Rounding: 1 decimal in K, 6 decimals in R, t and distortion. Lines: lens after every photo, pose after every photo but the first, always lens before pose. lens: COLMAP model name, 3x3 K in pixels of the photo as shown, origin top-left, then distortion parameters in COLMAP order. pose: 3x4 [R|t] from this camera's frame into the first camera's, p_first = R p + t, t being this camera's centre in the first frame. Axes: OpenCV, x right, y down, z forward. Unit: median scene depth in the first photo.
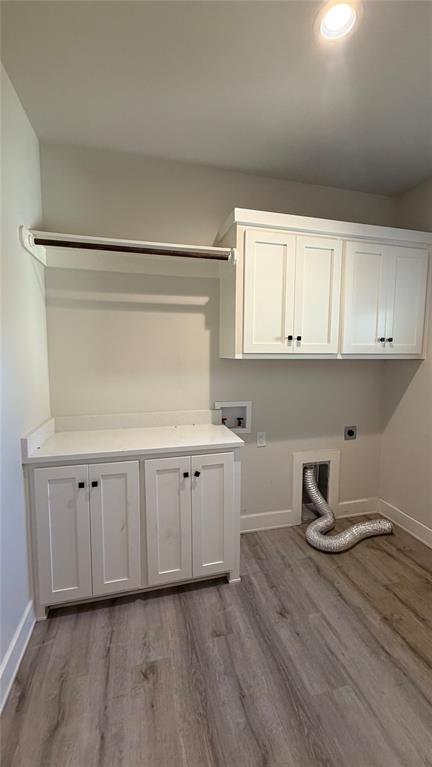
lens RADIAL K [[306.3, 0, 218.5], [0, 306.3, 386.6], [0, 0, 1]] dist [0.000892, -0.000129]
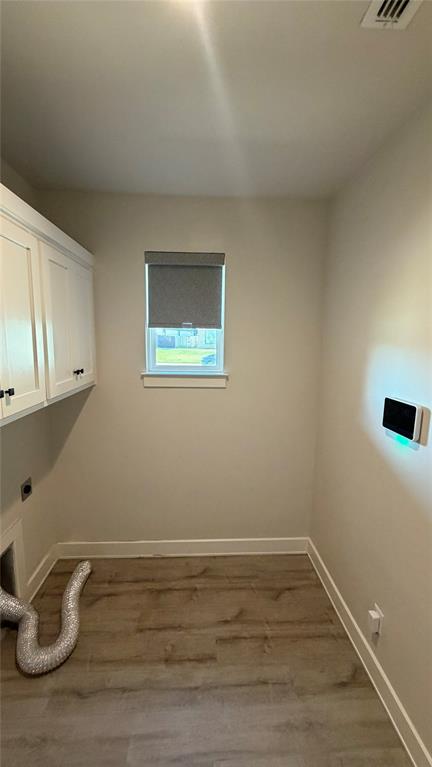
lens RADIAL K [[306.3, 0, 216.3], [0, 306.3, 383.5], [0, 0, 1]] dist [0.000892, -0.000129]
pose [[0.195642, -0.147835, 0.969468, -0.214113], [0.082720, 0.987537, 0.133898, -0.211924], [-0.977181, 0.053999, 0.205432, 0.477853]]
